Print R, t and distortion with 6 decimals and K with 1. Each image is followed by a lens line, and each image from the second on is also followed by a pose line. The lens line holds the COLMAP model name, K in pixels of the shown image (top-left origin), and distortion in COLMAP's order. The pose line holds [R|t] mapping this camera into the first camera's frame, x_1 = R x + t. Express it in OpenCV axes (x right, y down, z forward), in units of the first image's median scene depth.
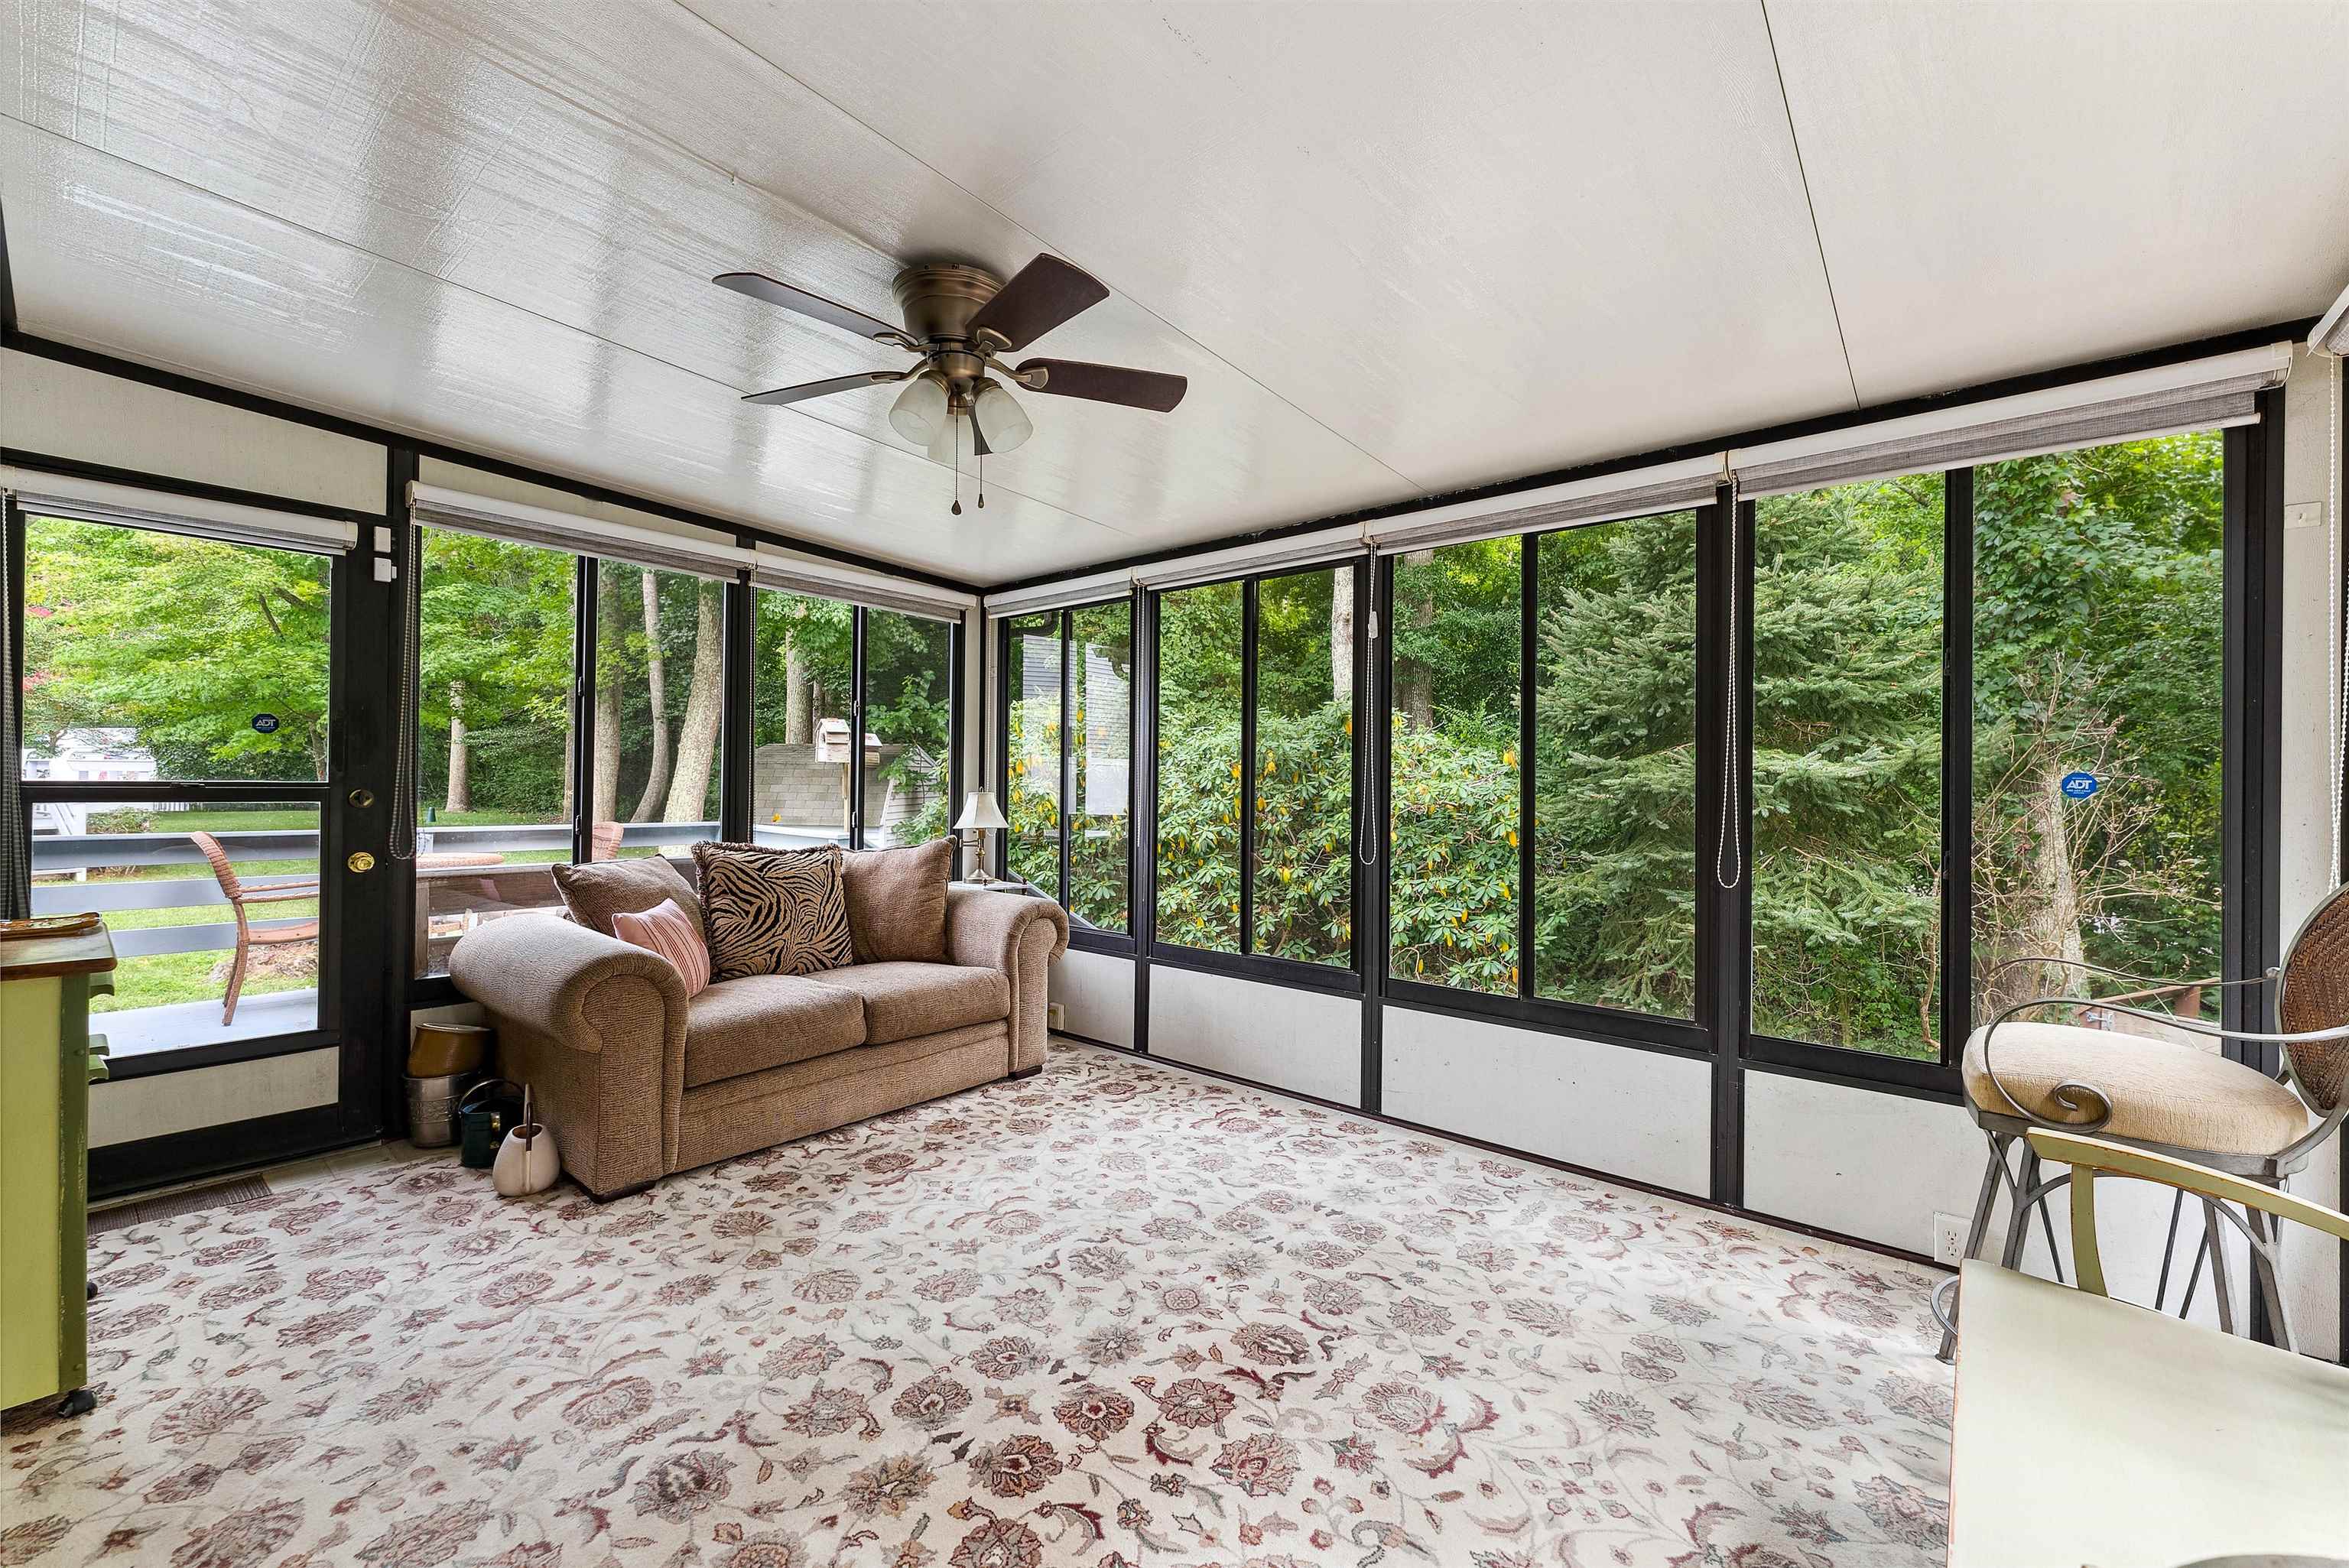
lens RADIAL K [[928.8, 0, 1190.2], [0, 928.8, 775.7], [0, 0, 1]] dist [-0.001424, -0.000102]
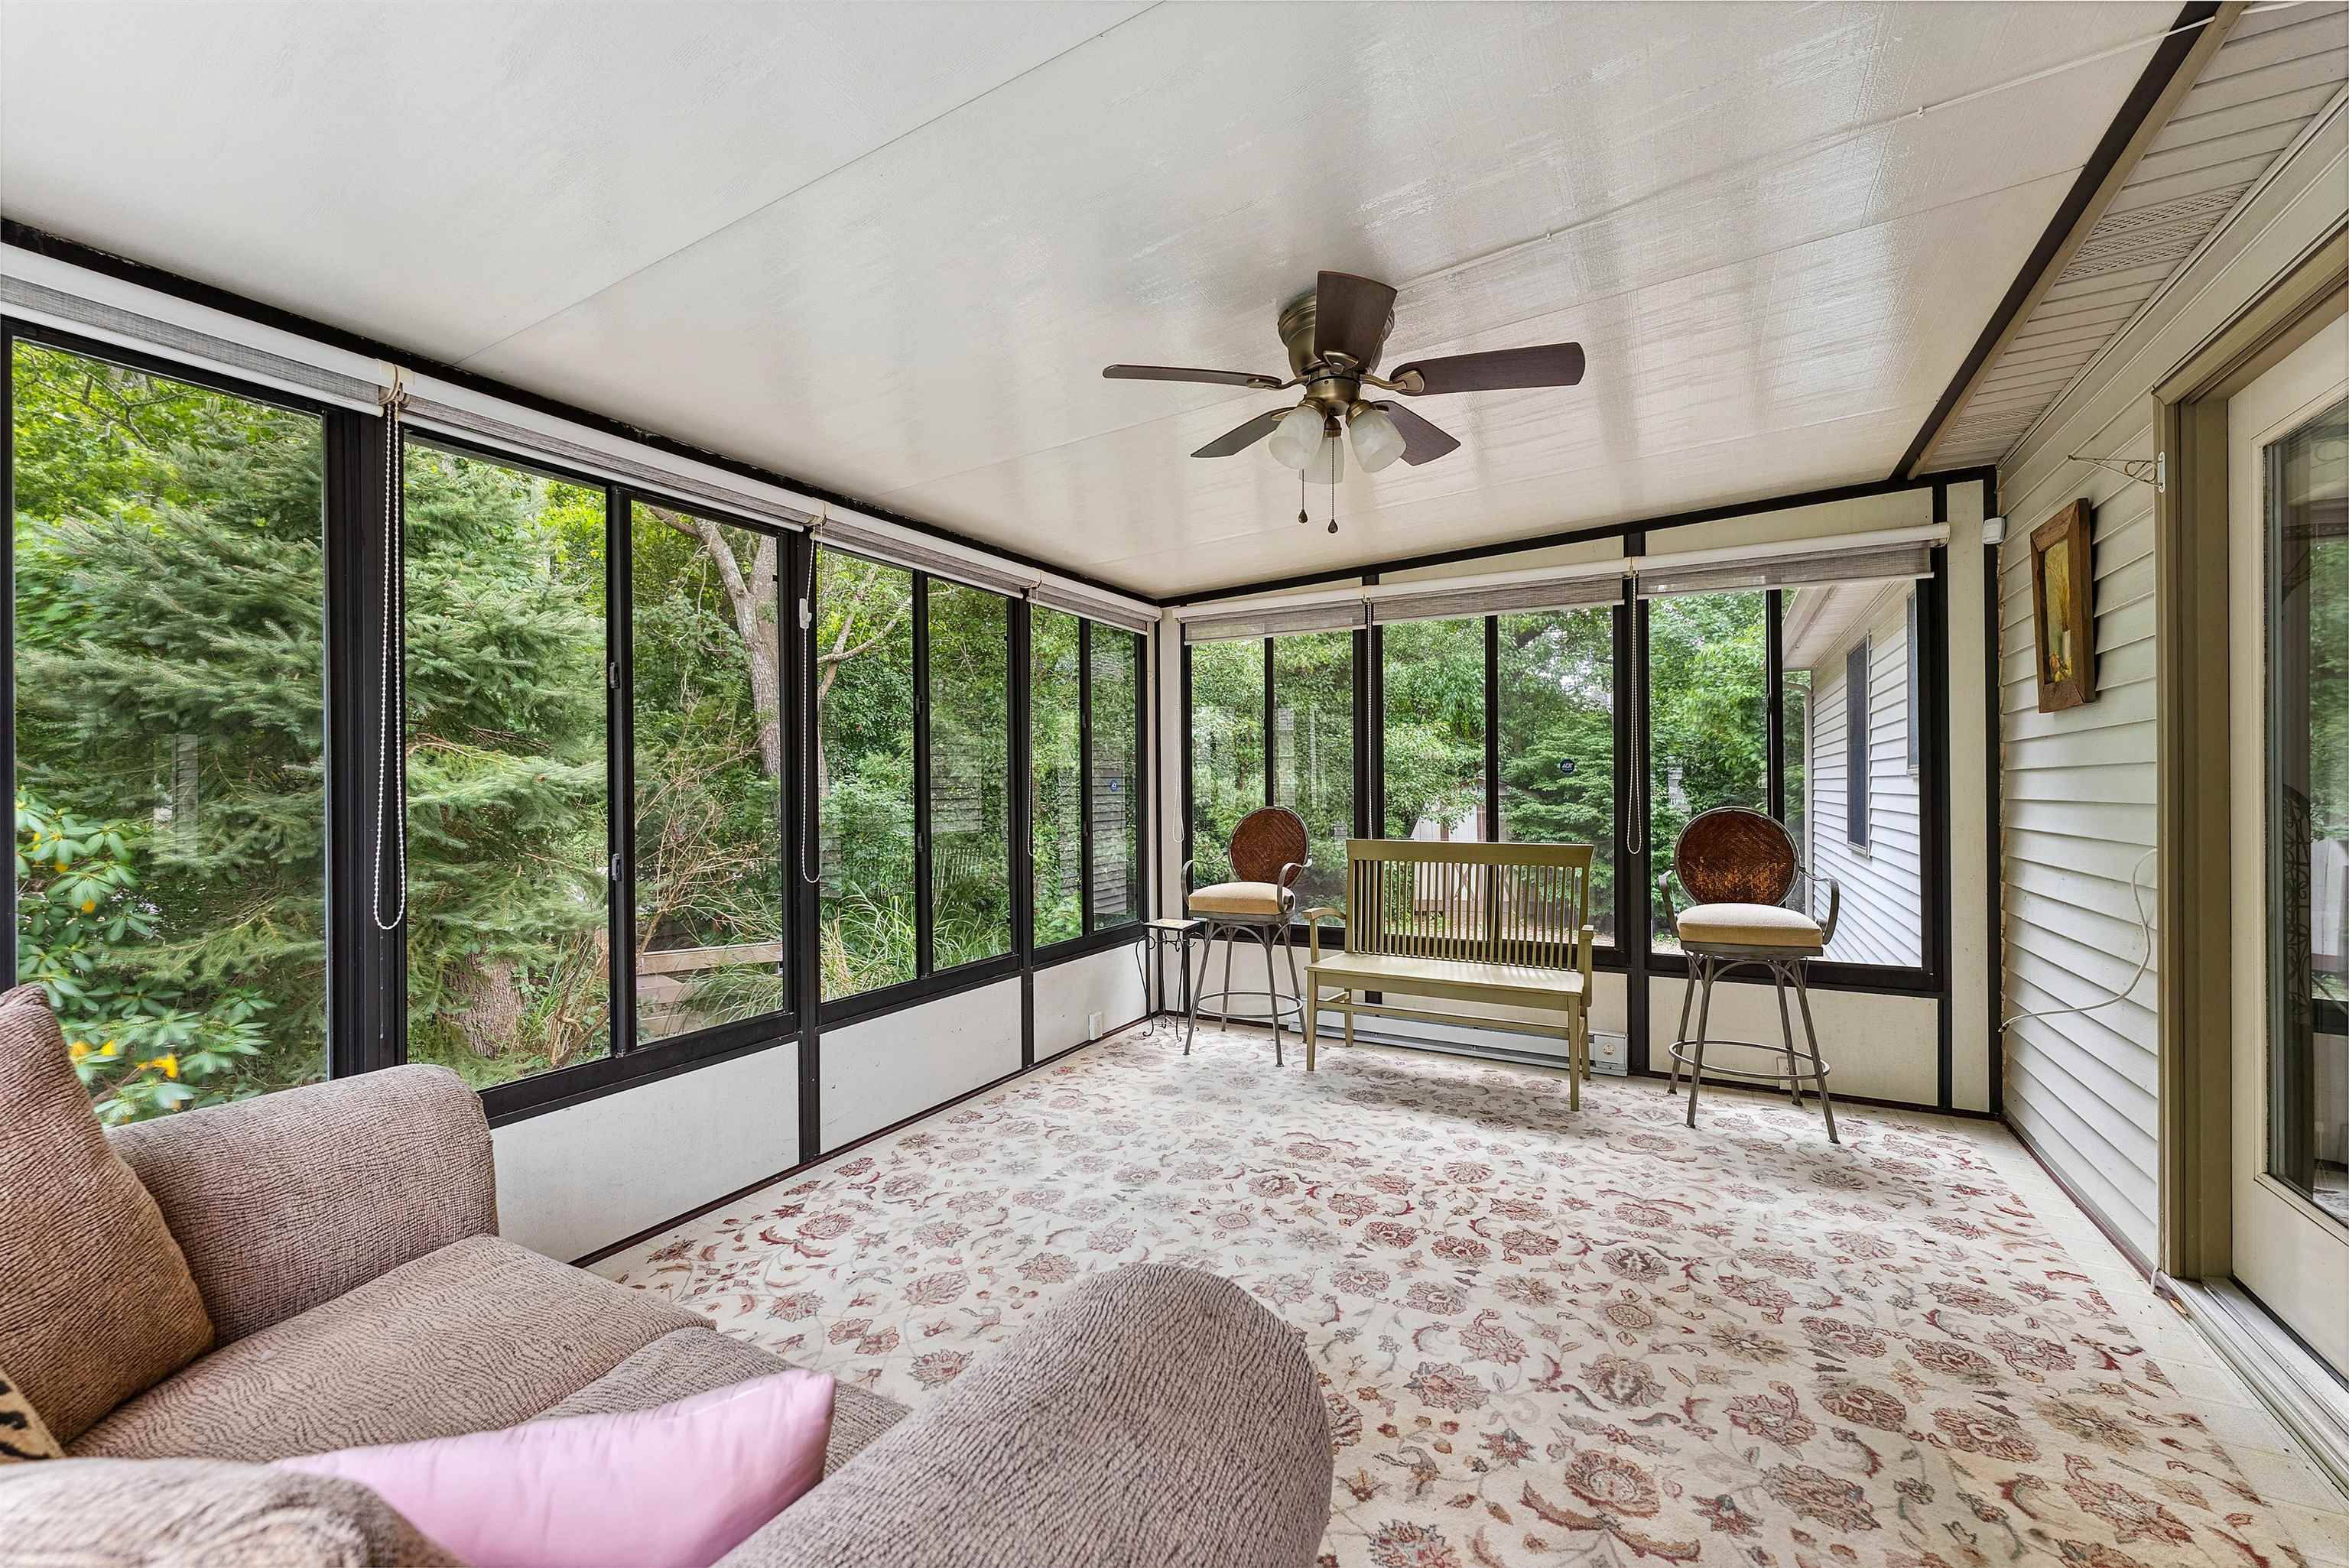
lens RADIAL K [[928.8, 0, 1183.3], [0, 928.8, 785.6], [0, 0, 1]] dist [-0.001424, -0.000102]
pose [[-0.180086, -0.009393, 0.983606, -1.161551], [0.002514, 0.999947, 0.010010, -0.003554], [-0.983648, 0.004276, -0.180053, 1.277407]]
